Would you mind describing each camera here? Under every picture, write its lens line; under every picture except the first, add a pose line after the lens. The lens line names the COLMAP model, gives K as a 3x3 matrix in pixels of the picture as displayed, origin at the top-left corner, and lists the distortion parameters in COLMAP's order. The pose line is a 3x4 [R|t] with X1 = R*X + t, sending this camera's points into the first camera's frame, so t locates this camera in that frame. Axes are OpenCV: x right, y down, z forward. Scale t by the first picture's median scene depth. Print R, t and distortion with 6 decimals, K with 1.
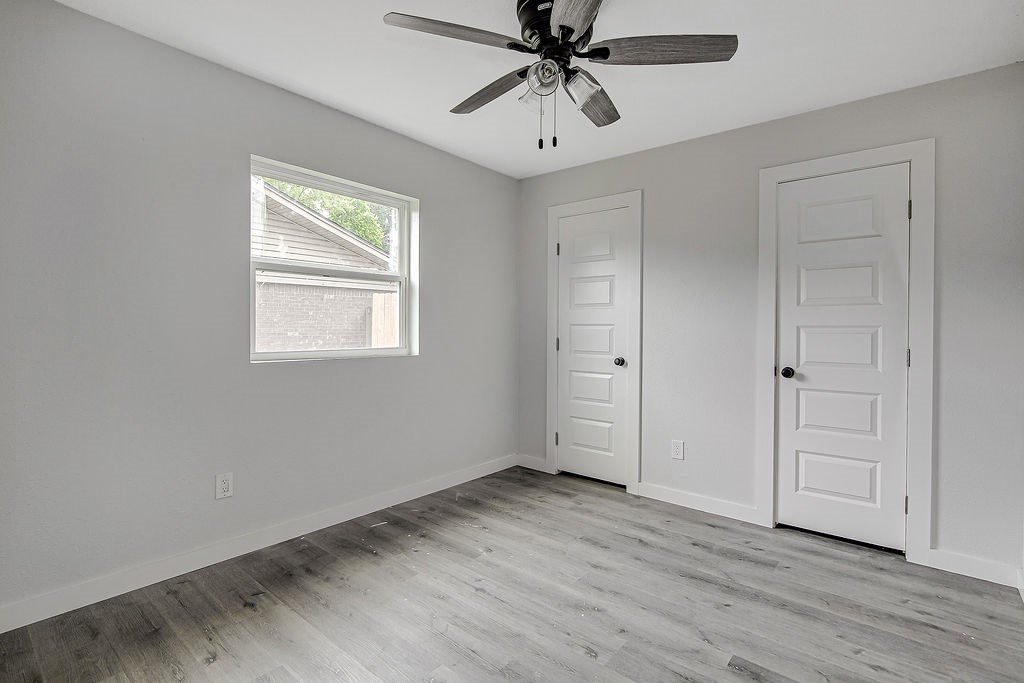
lens RADIAL K [[483.8, 0, 510.2], [0, 483.8, 332.8], [0, 0, 1]] dist [-0.006246, -0.000039]
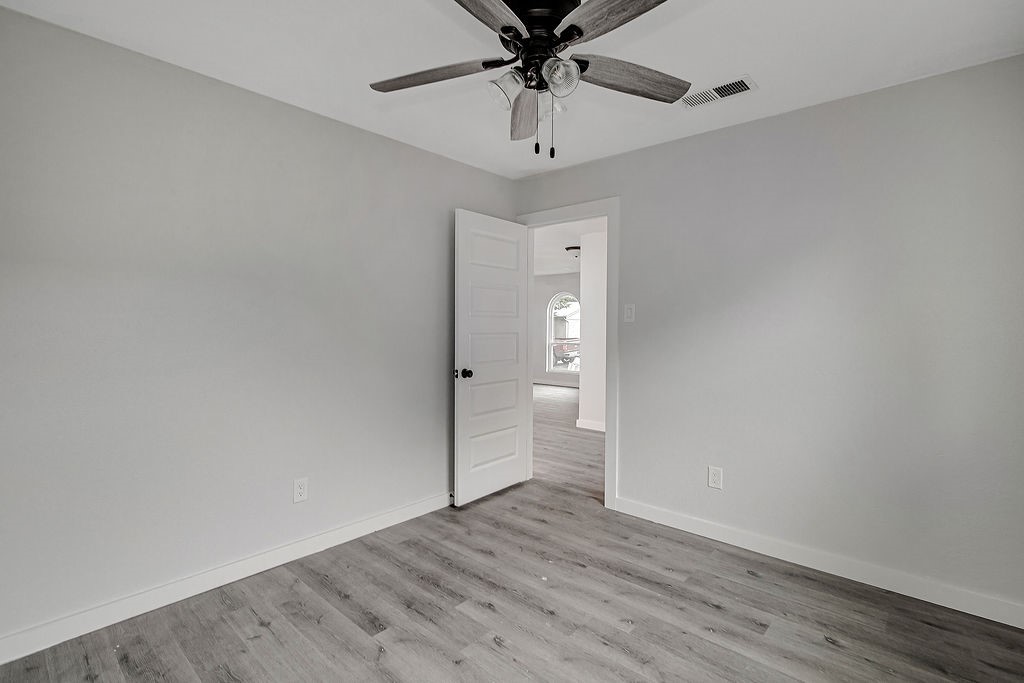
lens RADIAL K [[483.8, 0, 510.2], [0, 483.8, 332.8], [0, 0, 1]] dist [-0.006246, -0.000039]
pose [[-0.998999, -0.017280, 0.041251, 0.104200], [-0.016575, 0.999712, 0.017373, -0.061256], [-0.041539, 0.016672, -0.998998, 2.013927]]
